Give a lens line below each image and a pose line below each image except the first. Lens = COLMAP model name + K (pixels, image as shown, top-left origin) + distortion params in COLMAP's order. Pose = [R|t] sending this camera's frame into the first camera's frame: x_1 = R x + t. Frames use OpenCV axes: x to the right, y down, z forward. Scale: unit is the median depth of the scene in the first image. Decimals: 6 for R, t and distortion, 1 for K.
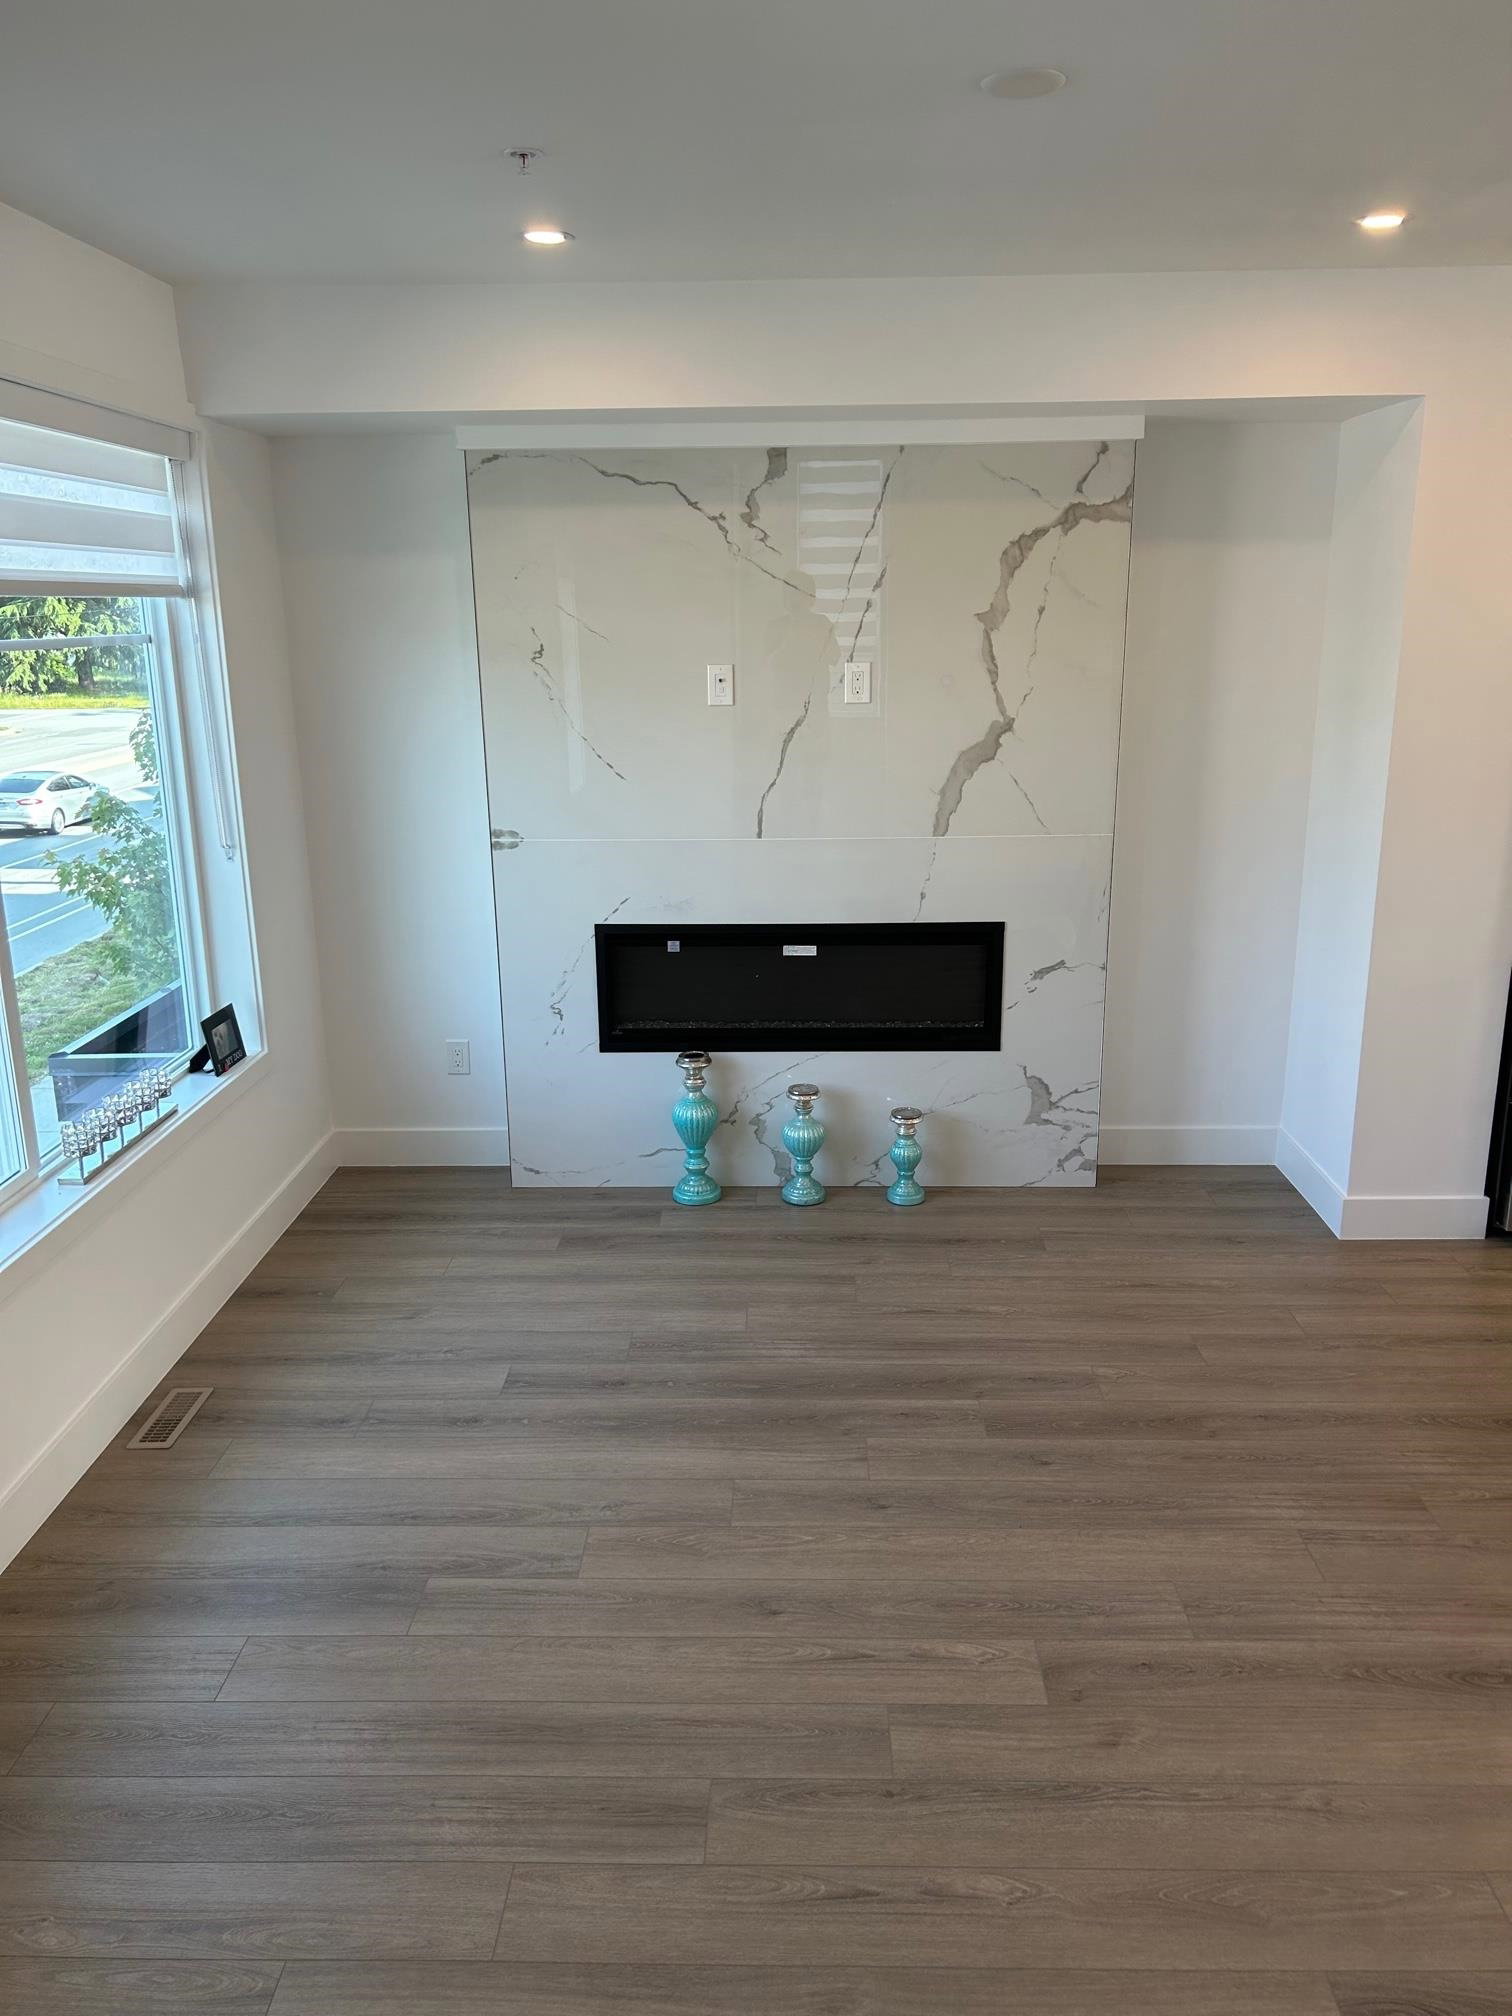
lens RADIAL K [[1495.9, 0, 763.6], [0, 1495.9, 1041.4], [0, 0, 1]] dist [-0.004868, 0.000192]
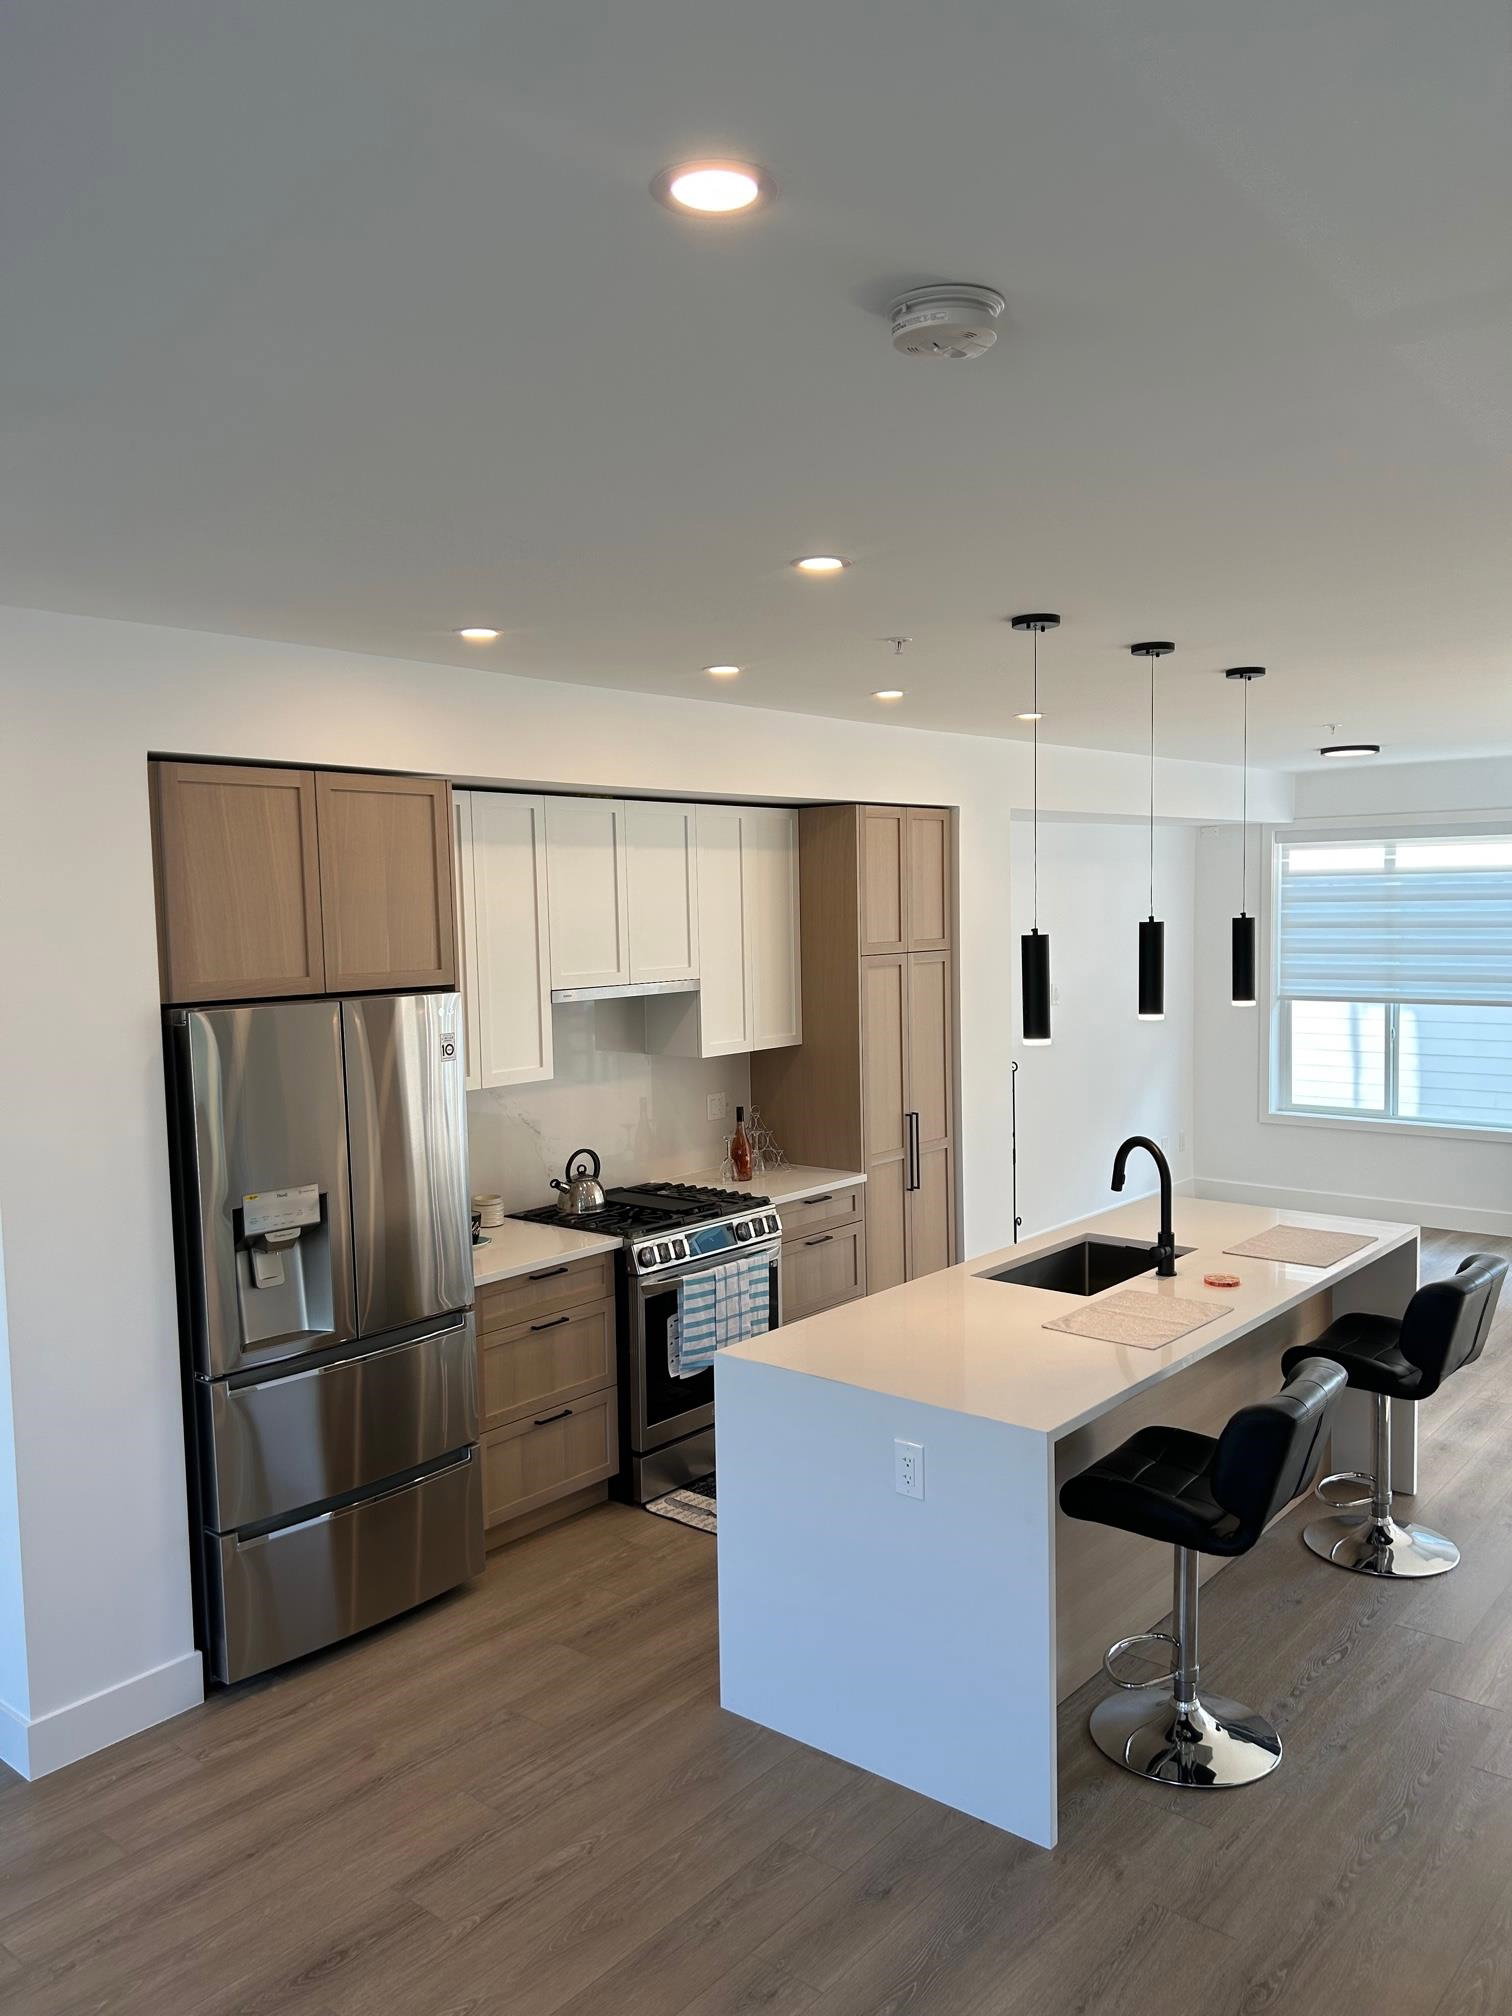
lens RADIAL K [[1486.3, 0, 758.6], [0, 1486.3, 1018.2], [0, 0, 1]] dist [0.100255, -0.129568]
pose [[0.622644, -0.063029, 0.779963, 0.057400], [0.230254, 0.967380, -0.105638, -0.107662], [-0.747862, 0.245364, 0.616846, 0.219778]]
